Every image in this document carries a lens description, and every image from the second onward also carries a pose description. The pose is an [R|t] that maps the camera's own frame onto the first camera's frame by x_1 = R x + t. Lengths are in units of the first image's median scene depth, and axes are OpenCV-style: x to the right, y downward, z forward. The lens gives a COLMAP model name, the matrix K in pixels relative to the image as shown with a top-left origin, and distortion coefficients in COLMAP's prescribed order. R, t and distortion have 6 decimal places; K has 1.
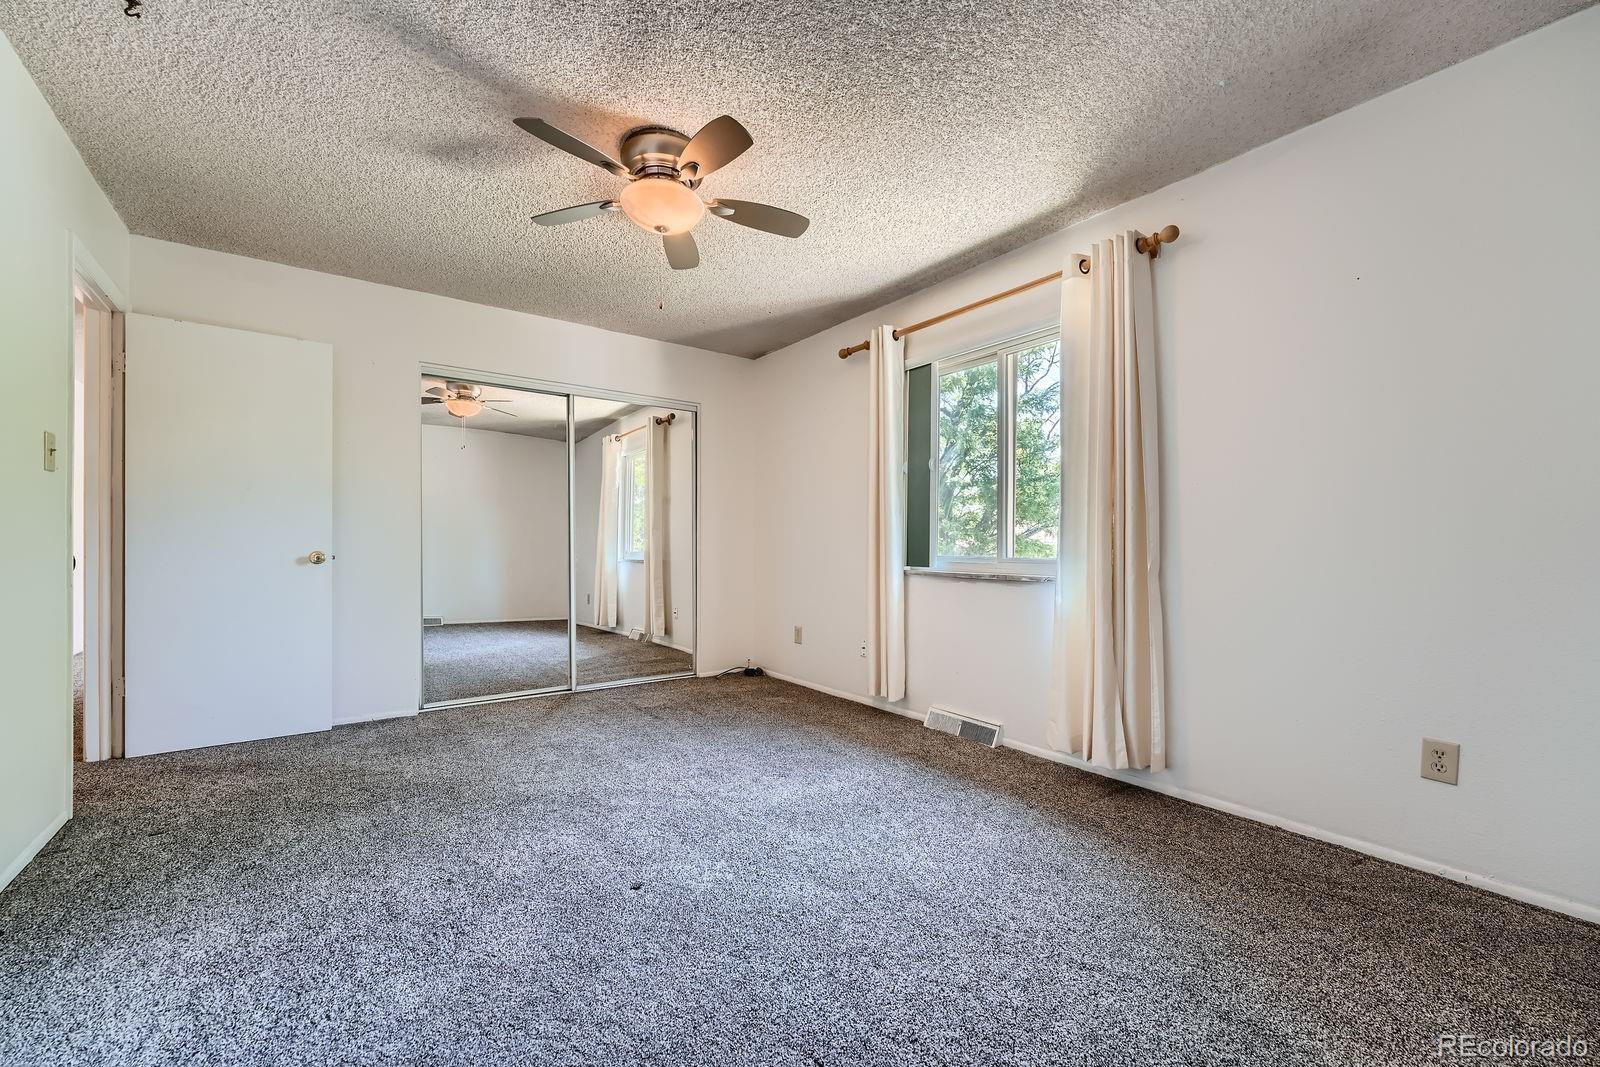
lens RADIAL K [[648.0, 0, 800.8], [0, 648.0, 540.5], [0, 0, 1]] dist [0.003418, 0.000252]
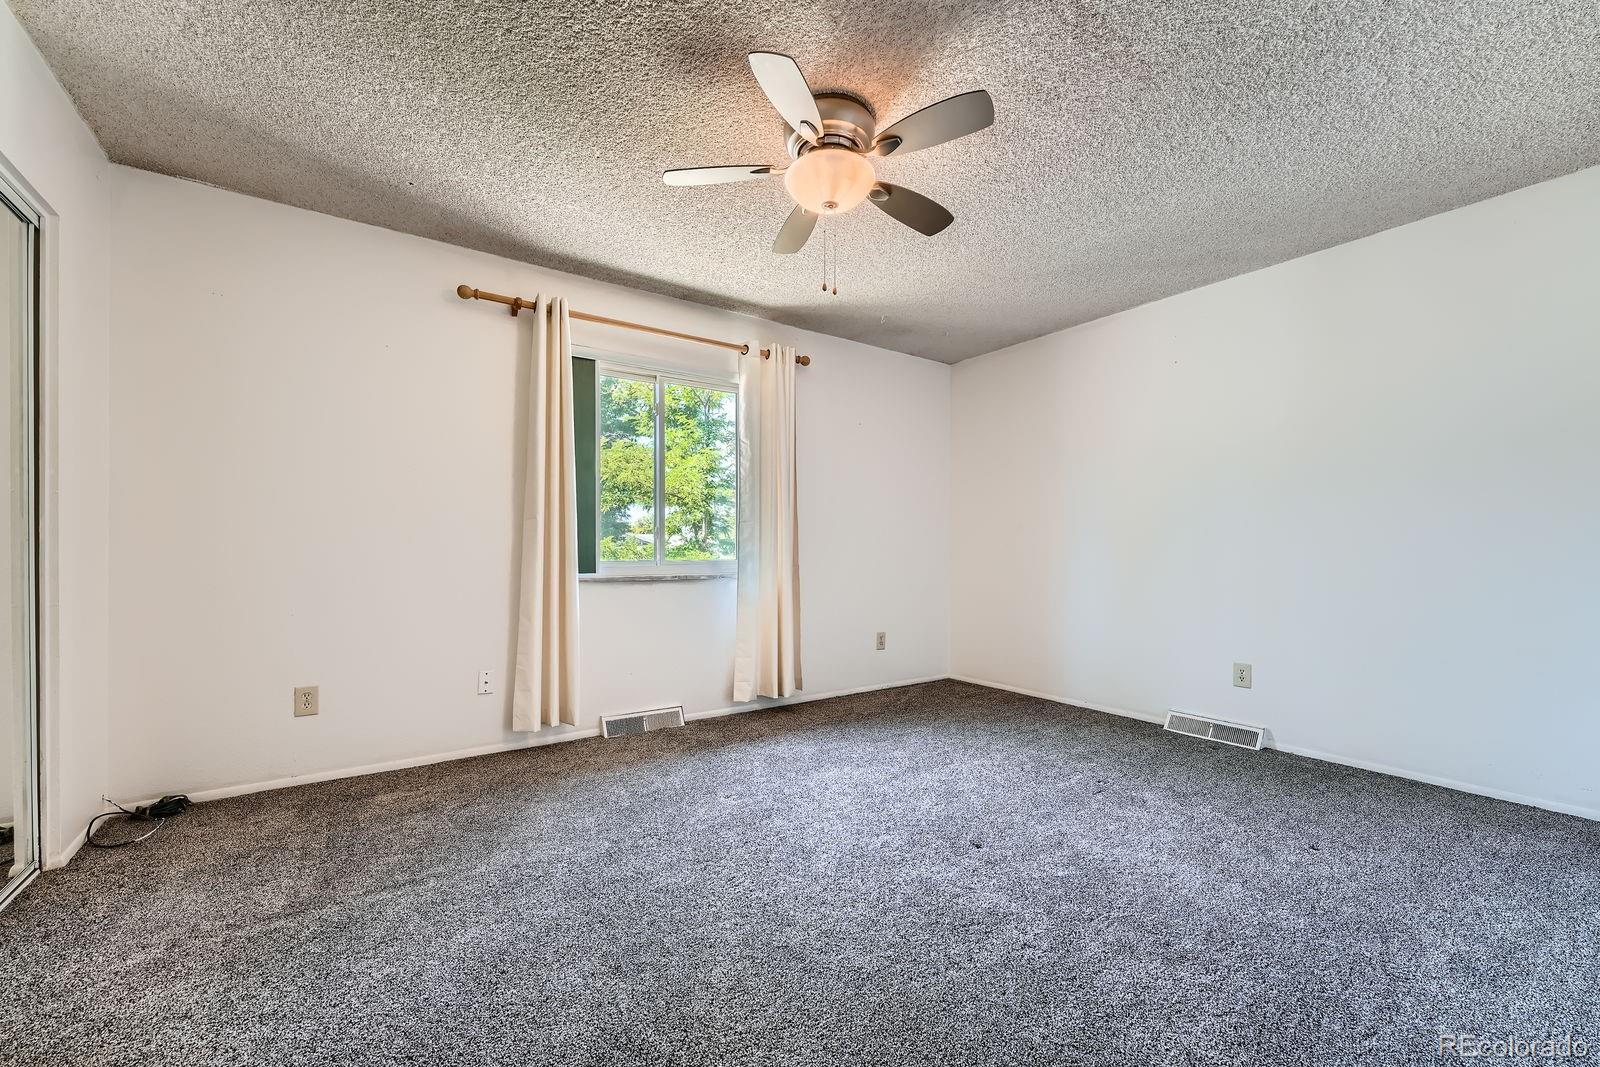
lens RADIAL K [[648.0, 0, 798.4], [0, 648.0, 546.6], [0, 0, 1]] dist [0.003418, 0.000252]
pose [[0.041508, -0.004244, 0.999129, -0.745550], [-0.006933, 0.999966, 0.004535, -0.004042], [-0.999114, -0.007115, 0.041477, 0.662549]]
